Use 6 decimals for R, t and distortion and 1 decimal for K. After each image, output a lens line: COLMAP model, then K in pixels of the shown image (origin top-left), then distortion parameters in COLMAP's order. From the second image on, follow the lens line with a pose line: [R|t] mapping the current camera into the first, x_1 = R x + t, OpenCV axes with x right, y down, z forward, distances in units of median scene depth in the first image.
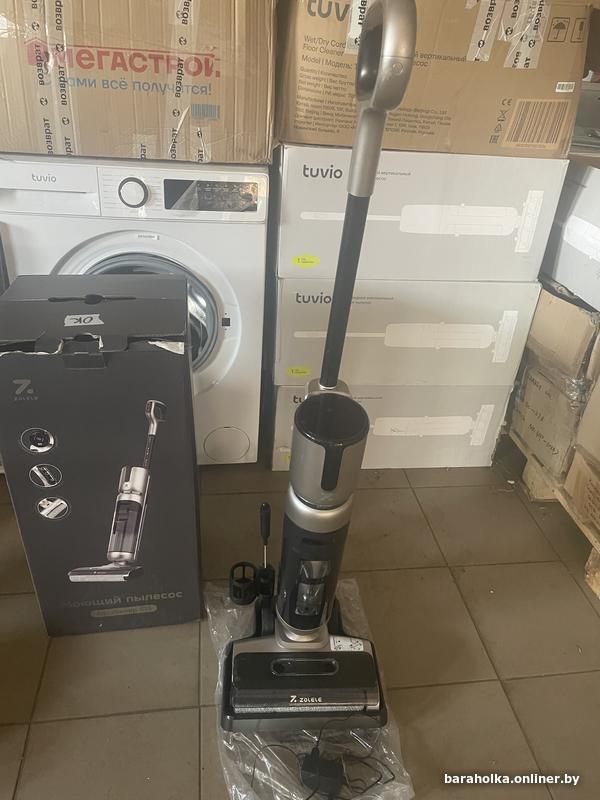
lens RADIAL K [[603.5, 0, 300.8], [0, 603.5, 394.5], [0, 0, 1]] dist [0.052890, -0.059075]
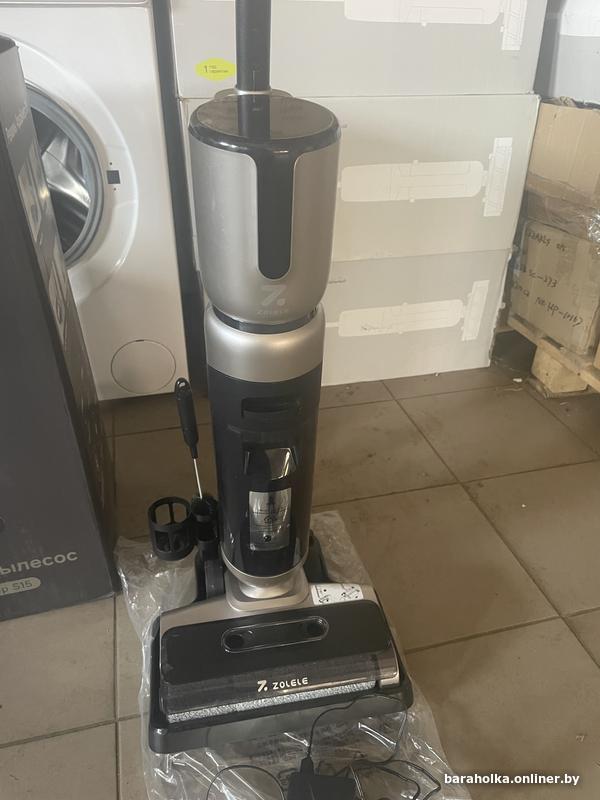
lens RADIAL K [[603.5, 0, 300.9], [0, 603.5, 406.9], [0, 0, 1]] dist [0.052890, -0.059075]
pose [[0.991088, -0.113040, 0.070479, 0.012909], [0.111592, 0.993460, 0.024164, 0.177594], [-0.072750, -0.016084, 0.997221, 0.329656]]
